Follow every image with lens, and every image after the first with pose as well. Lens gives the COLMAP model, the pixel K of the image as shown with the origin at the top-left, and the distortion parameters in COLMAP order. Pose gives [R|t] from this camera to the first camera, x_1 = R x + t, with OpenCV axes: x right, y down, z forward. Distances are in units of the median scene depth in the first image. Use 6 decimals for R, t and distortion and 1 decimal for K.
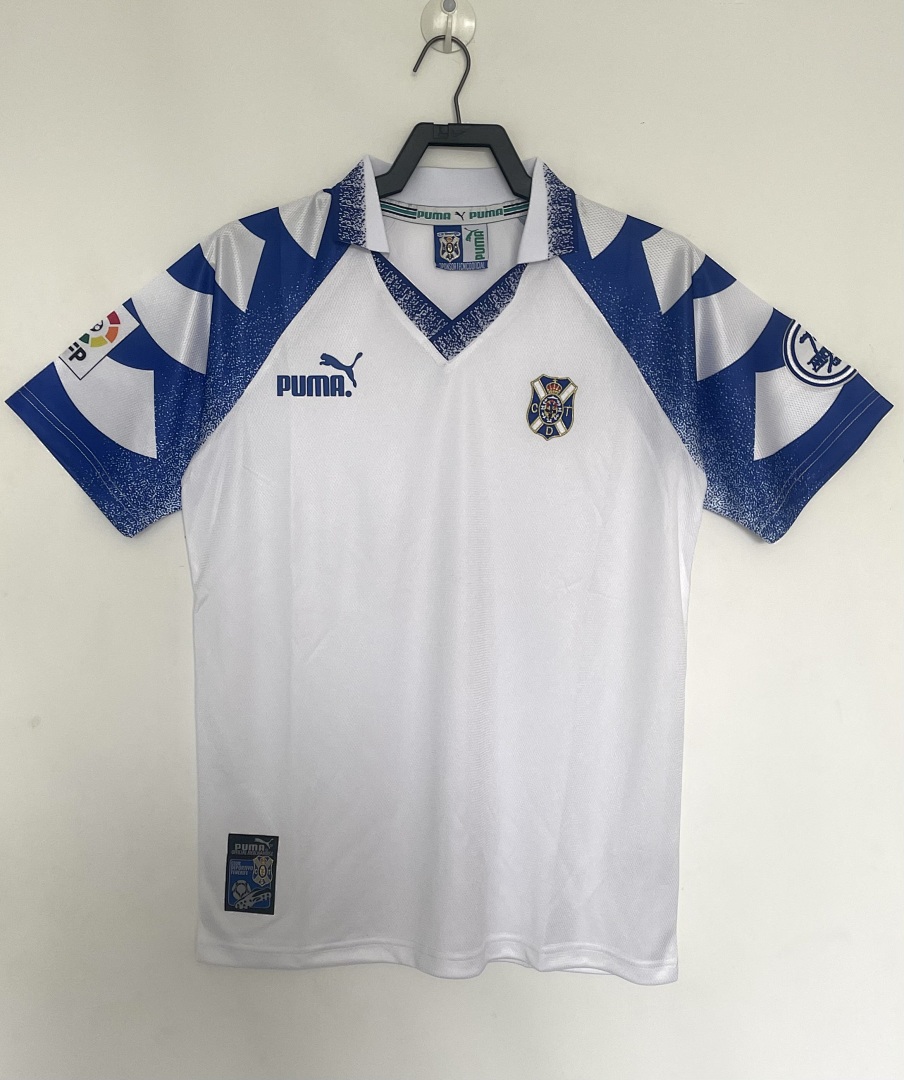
lens RADIAL K [[893.4, 0, 444.7], [0, 893.4, 540.7], [0, 0, 1]] dist [-0.006626, 0.004295]
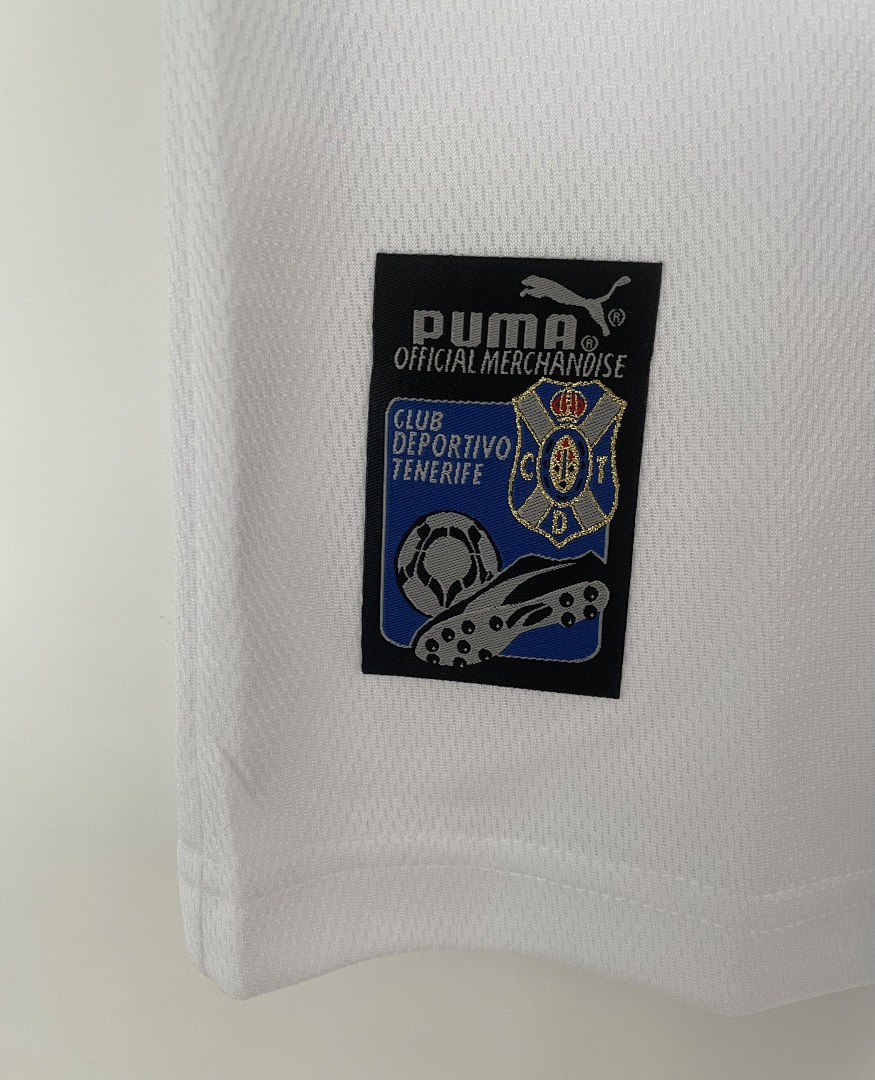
lens RADIAL K [[899.6, 0, 437.2], [0, 899.6, 540.6], [0, 0, 1]] dist [0.002894, 0.000156]
pose [[0.990755, 0.013012, -0.135036, -0.204548], [0.006522, 0.989670, 0.143215, 0.358920], [0.135505, -0.142772, 0.980436, 0.814132]]
